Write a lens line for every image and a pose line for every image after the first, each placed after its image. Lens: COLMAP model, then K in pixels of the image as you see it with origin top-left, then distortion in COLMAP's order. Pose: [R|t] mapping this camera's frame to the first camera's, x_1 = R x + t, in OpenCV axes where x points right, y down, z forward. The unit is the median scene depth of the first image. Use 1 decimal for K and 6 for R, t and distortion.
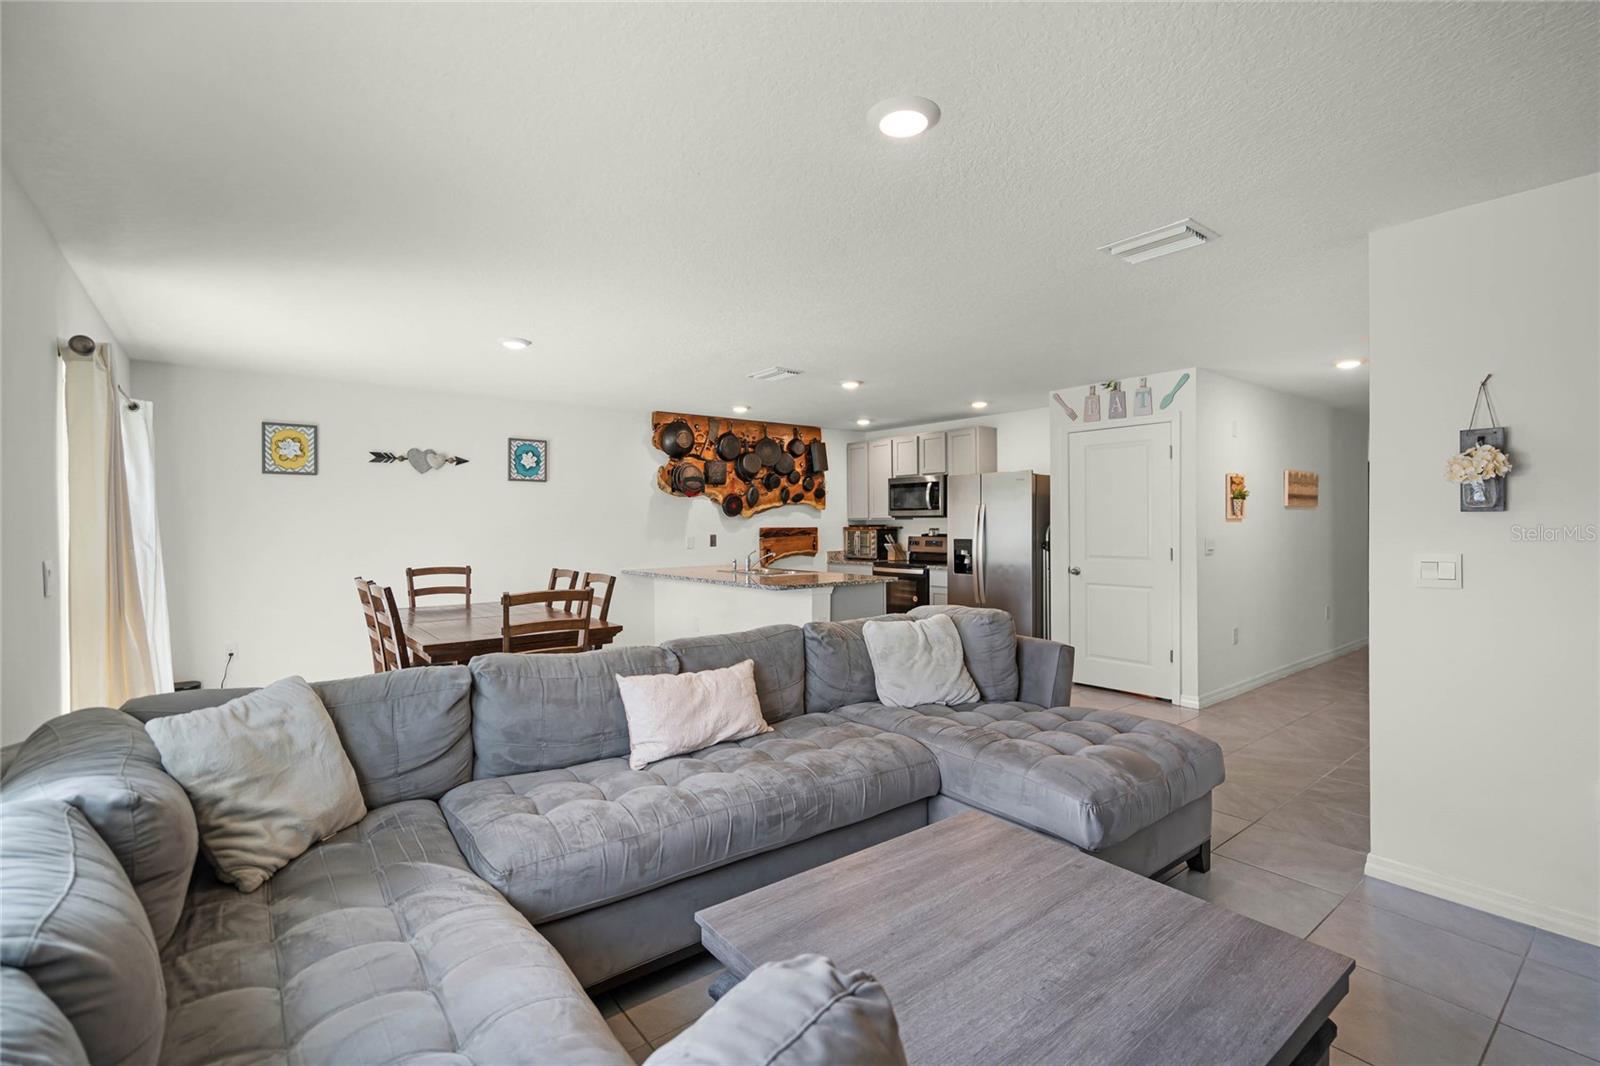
lens RADIAL K [[719.8, 0, 800.0], [0, 719.8, 533.0], [0, 0, 1]] dist [0.000297, 0.000123]
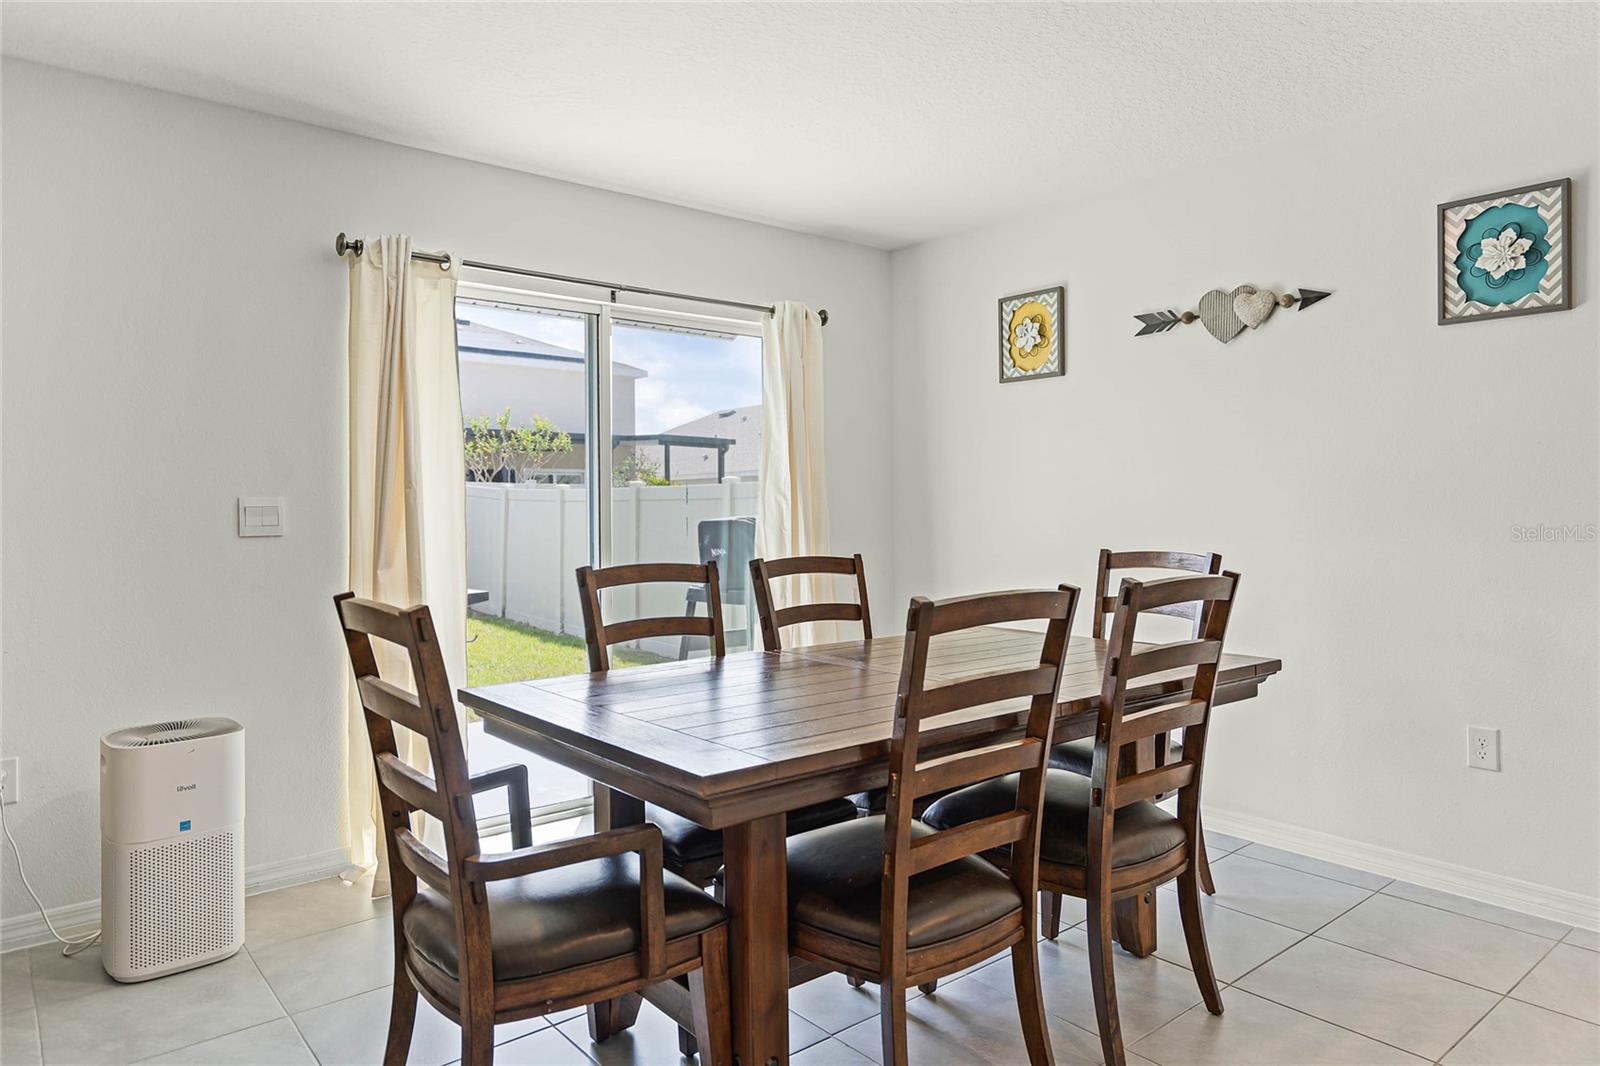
lens RADIAL K [[992.9, 0, 800.0], [0, 992.9, 533.0], [0, 0, 1]] dist [0.001248, 0.002394]
pose [[0.024028, 0.030126, -0.999257, 0.068556], [-0.005579, 0.999534, 0.030000, 0.014030], [0.999696, 0.004854, 0.024185, 0.560008]]
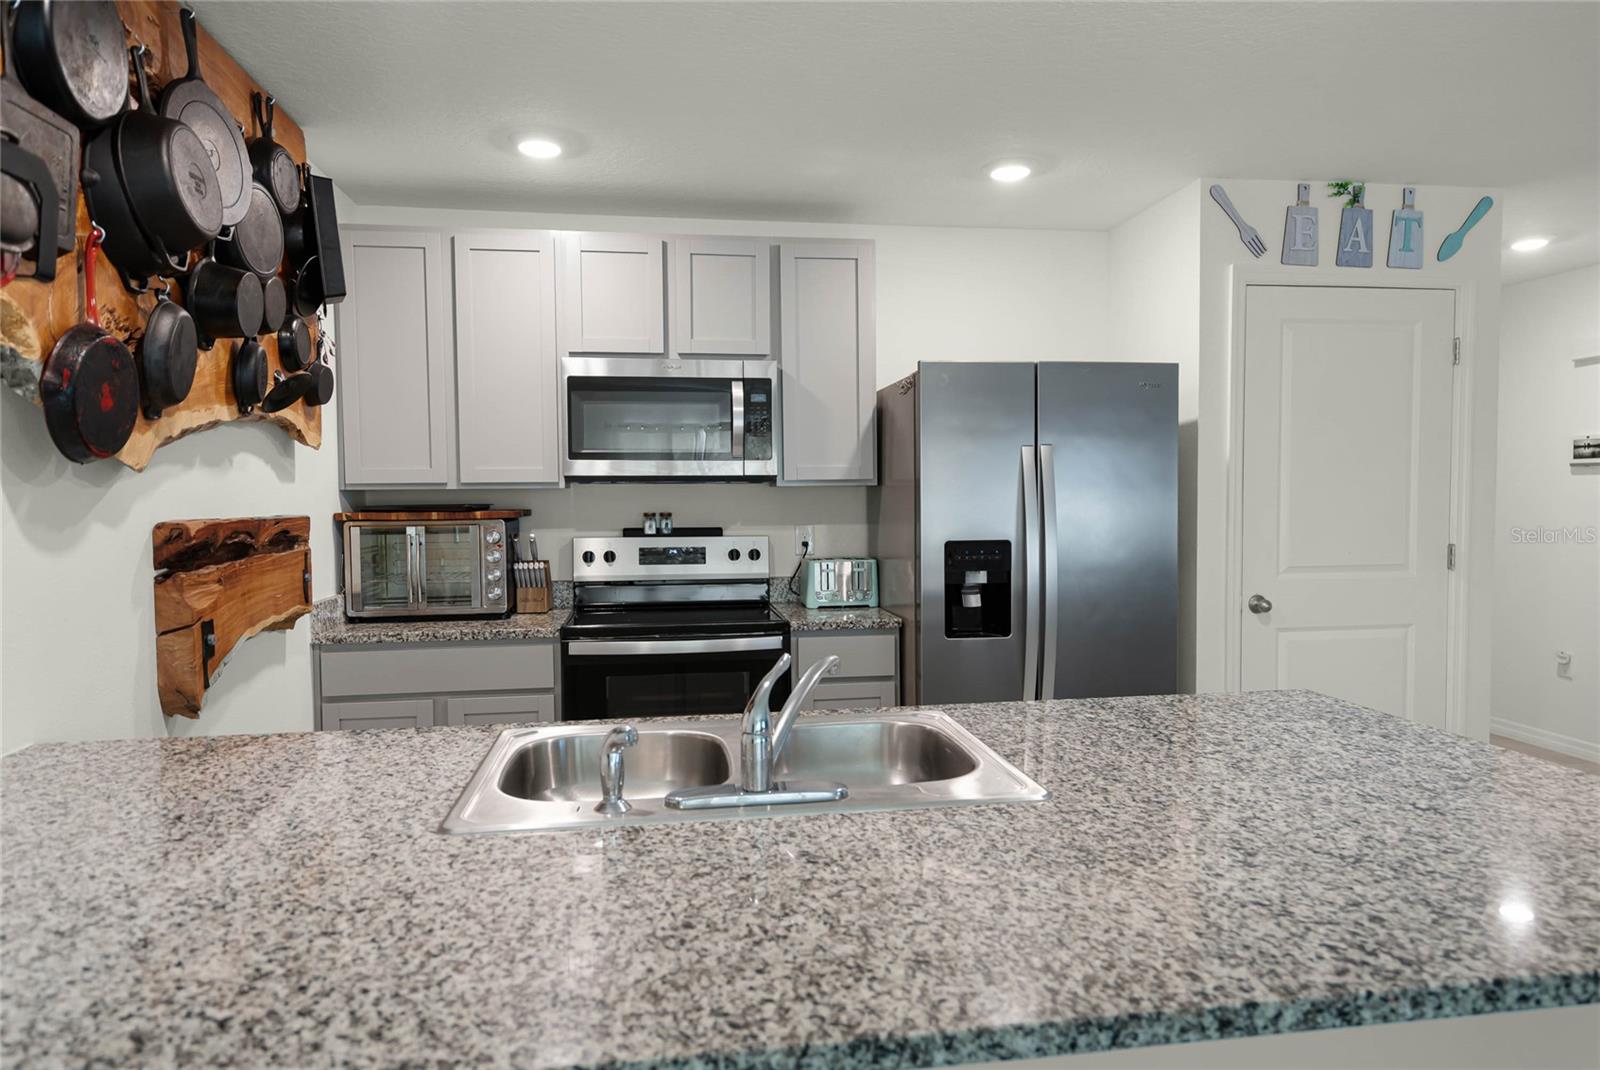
lens RADIAL K [[983.7, 0, 800.0], [0, 983.7, 535.0], [0, 0, 1]] dist [0.009863, -0.001512]
pose [[0.497465, -0.034718, 0.866789, -0.218089], [0.017744, 0.999397, 0.029845, -0.009362], [-0.867302, 0.000534, 0.497781, 0.744269]]
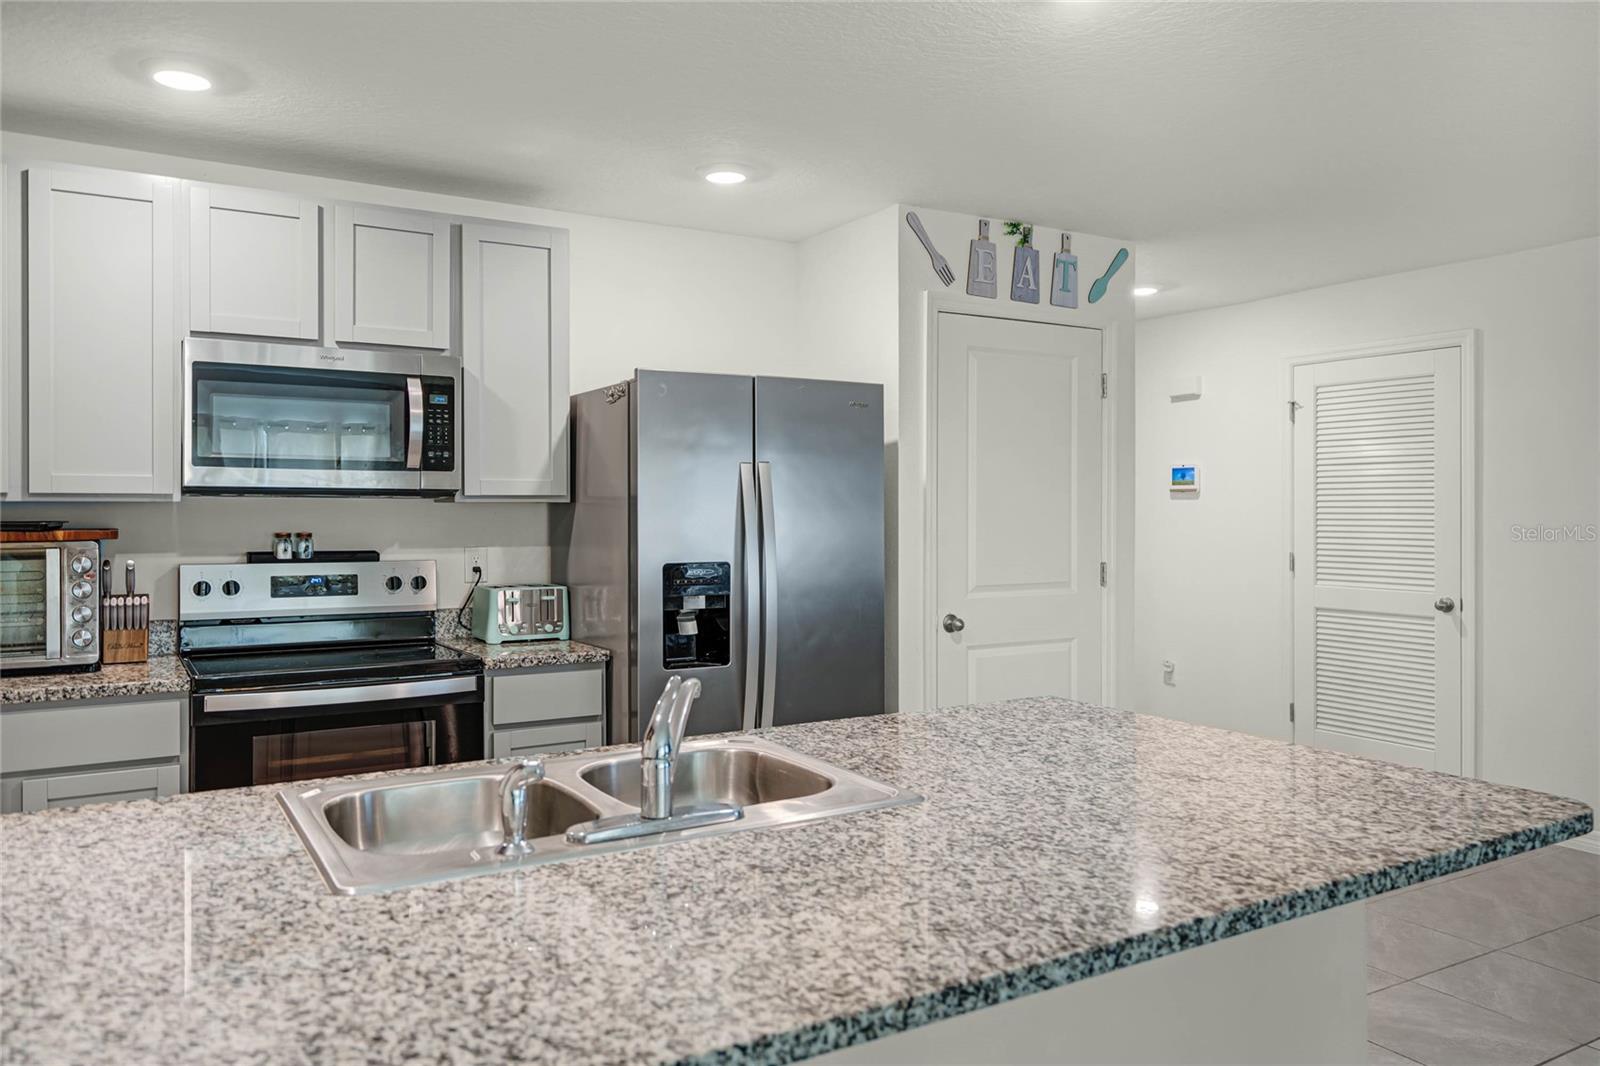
lens RADIAL K [[1156.8, 0, 796.8], [0, 1156.8, 509.6], [0, 0, 1]] dist [0.010726, -0.000921]
pose [[0.127685, 0.006204, 0.991795, -0.270285], [0.013160, 0.999882, -0.007949, -0.010151], [-0.991727, 0.014067, 0.127589, 0.791123]]
